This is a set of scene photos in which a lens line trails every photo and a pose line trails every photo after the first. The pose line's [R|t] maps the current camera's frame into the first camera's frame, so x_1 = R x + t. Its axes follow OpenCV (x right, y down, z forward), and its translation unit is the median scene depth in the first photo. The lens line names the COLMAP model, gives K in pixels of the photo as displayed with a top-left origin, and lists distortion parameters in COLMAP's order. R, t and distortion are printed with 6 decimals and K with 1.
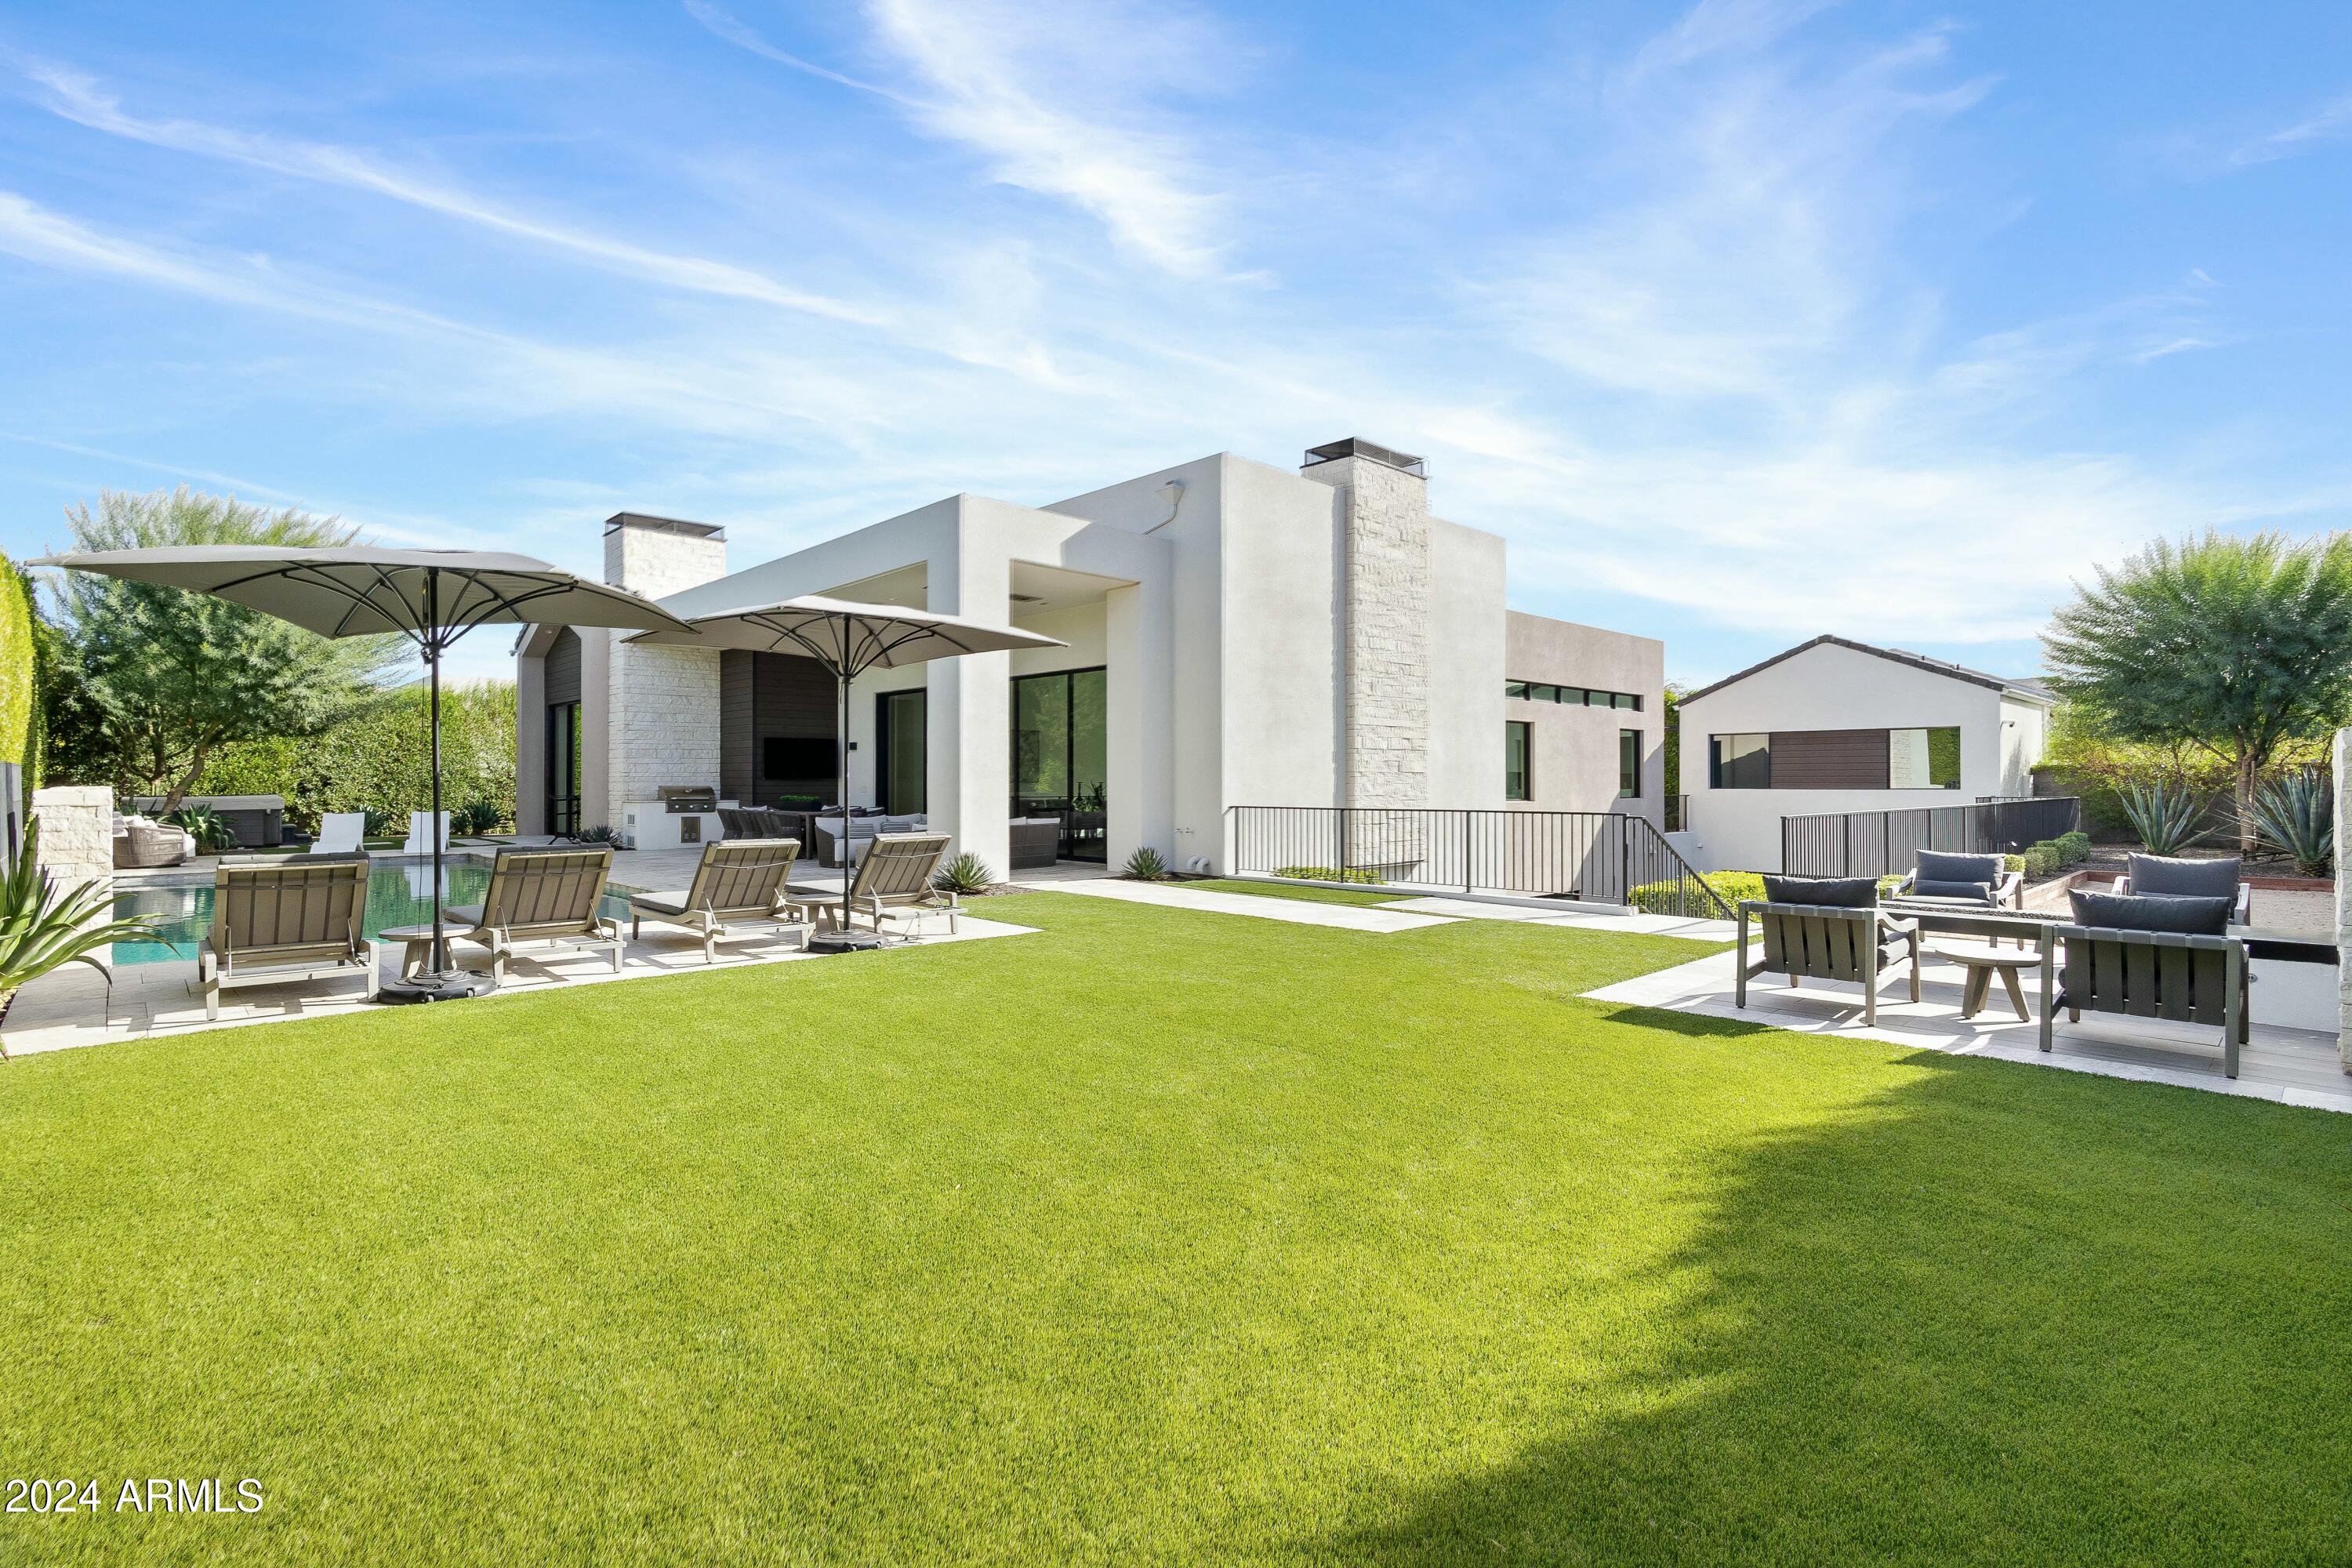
lens RADIAL K [[1094.7, 0, 1176.0], [0, 1094.7, 784.0], [0, 0, 1]] dist [0.004166, 0.000120]
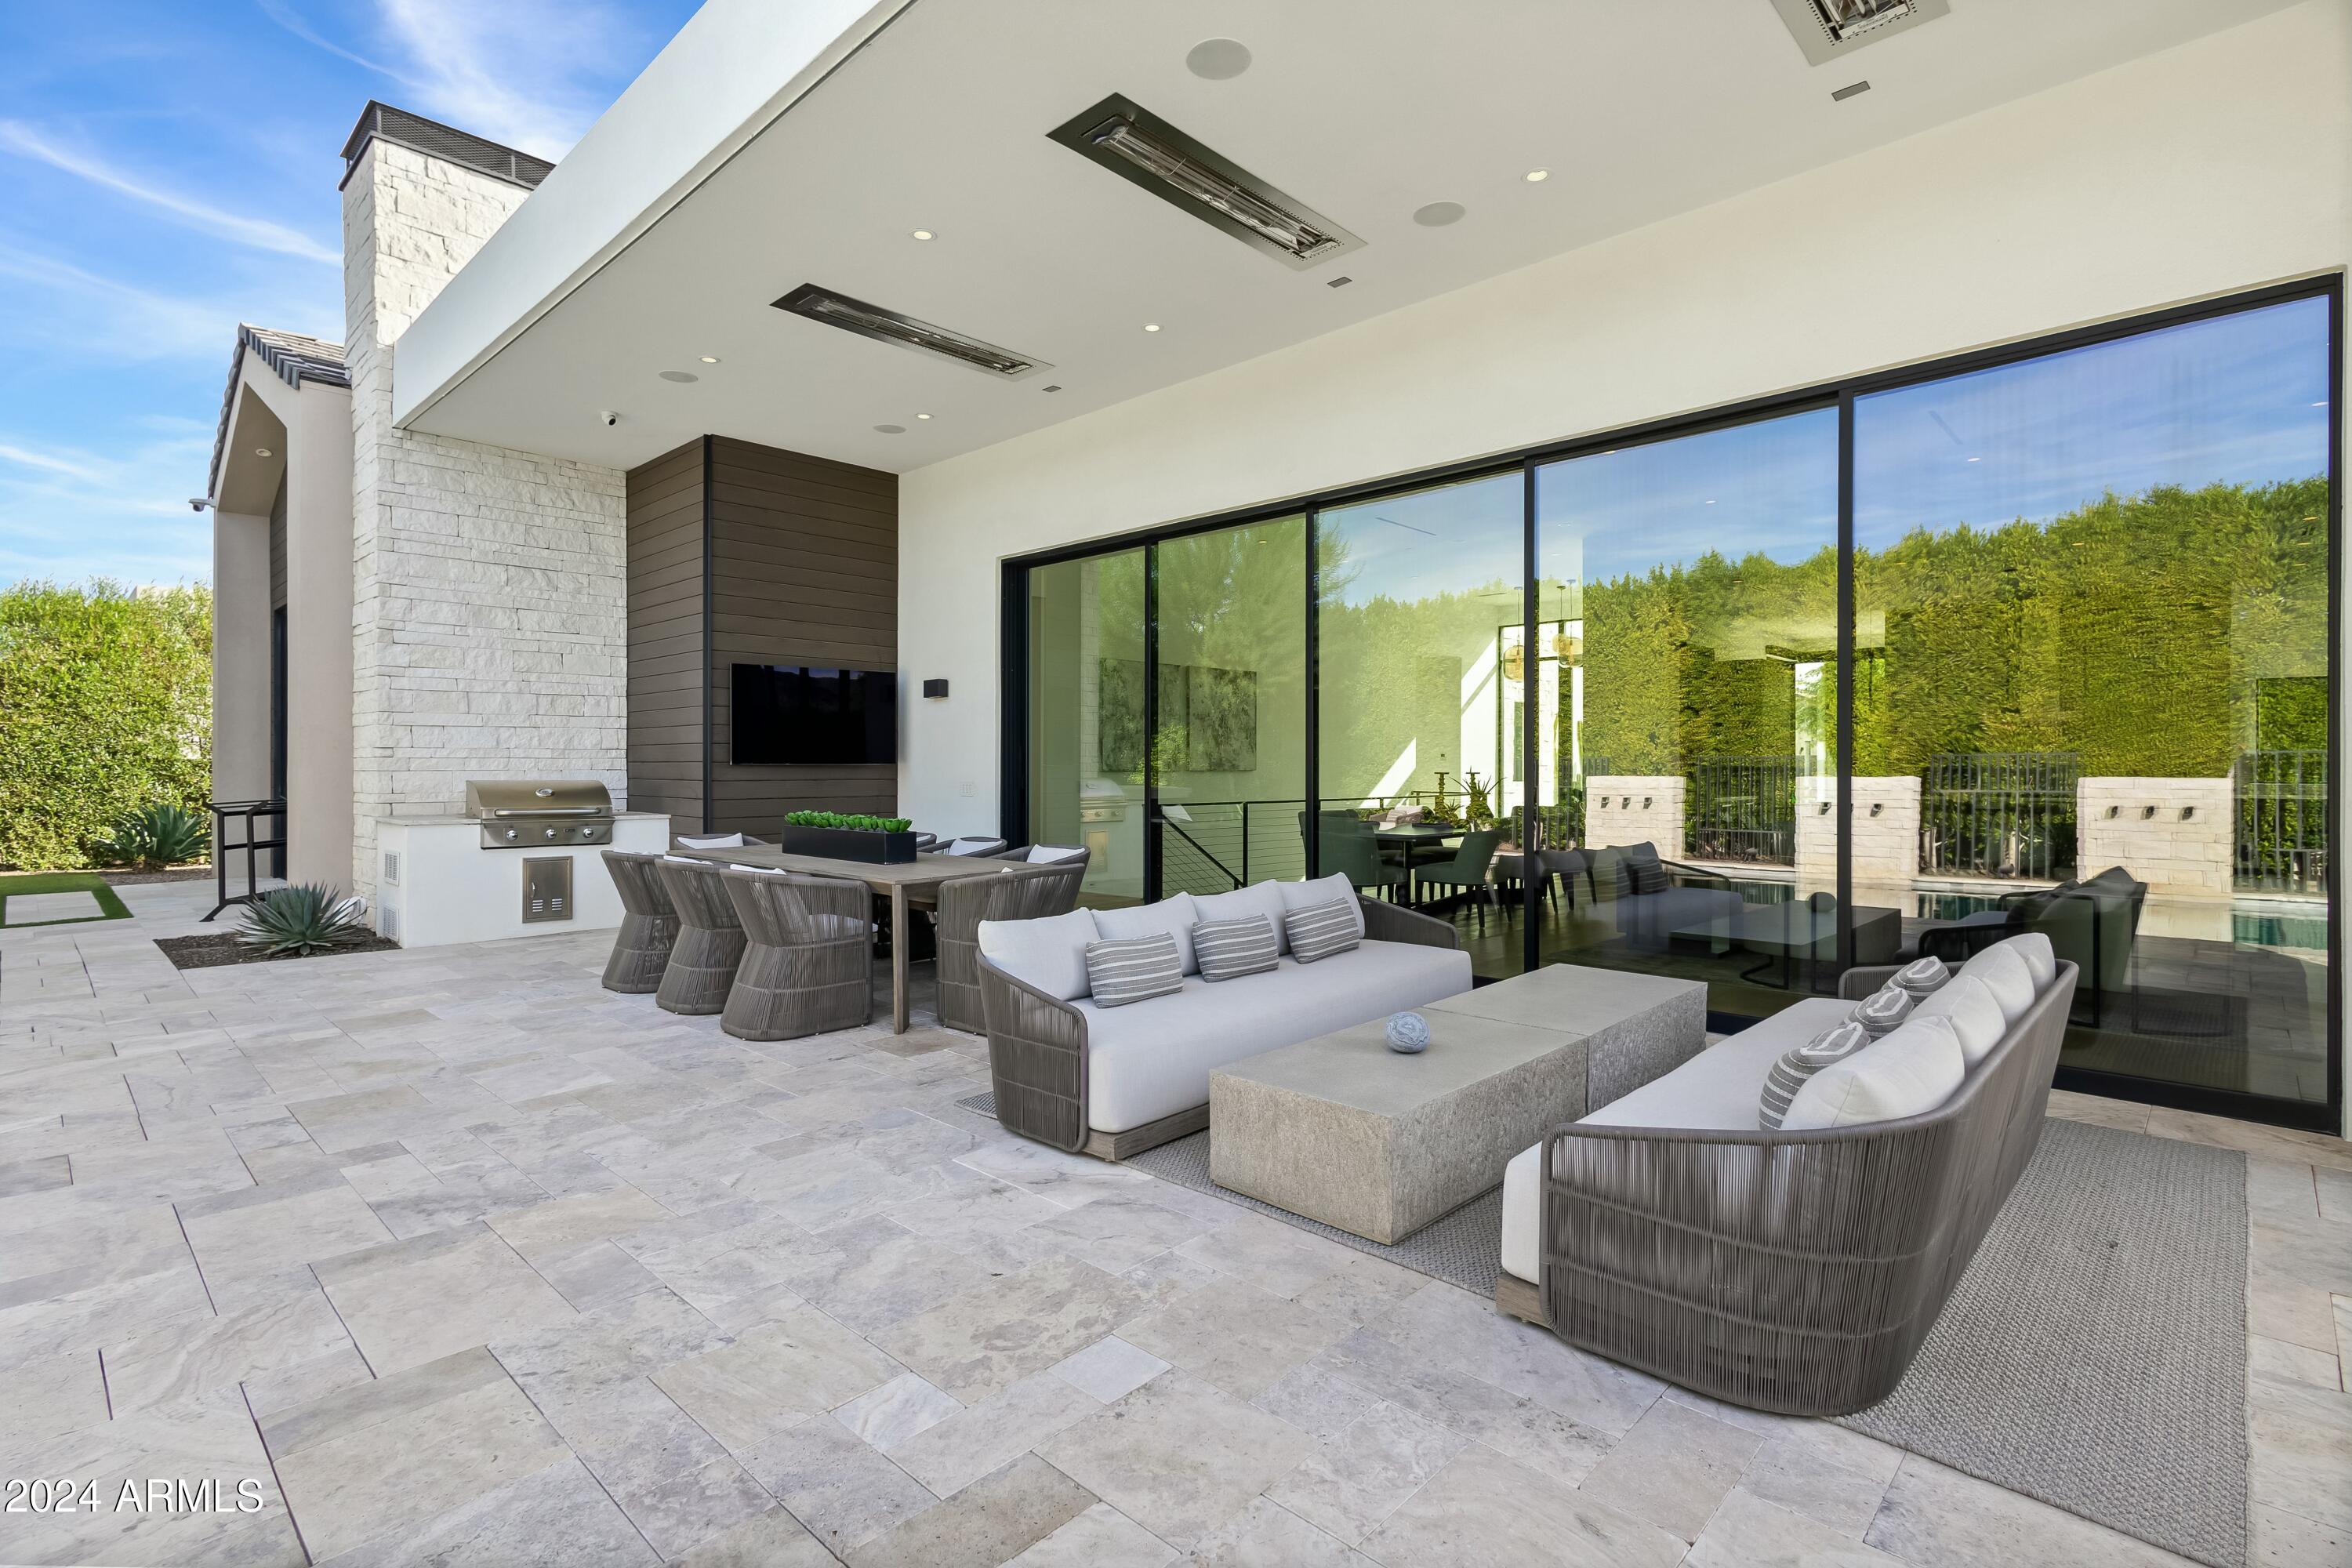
lens RADIAL K [[1094.7, 0, 1176.0], [0, 1094.7, 784.0], [0, 0, 1]] dist [0.004166, 0.000120]
pose [[0.998465, 0.001185, 0.055367, -0.229269], [-0.001973, 0.999898, 0.014173, -0.003388], [-0.055345, -0.014260, 0.998365, 0.571246]]
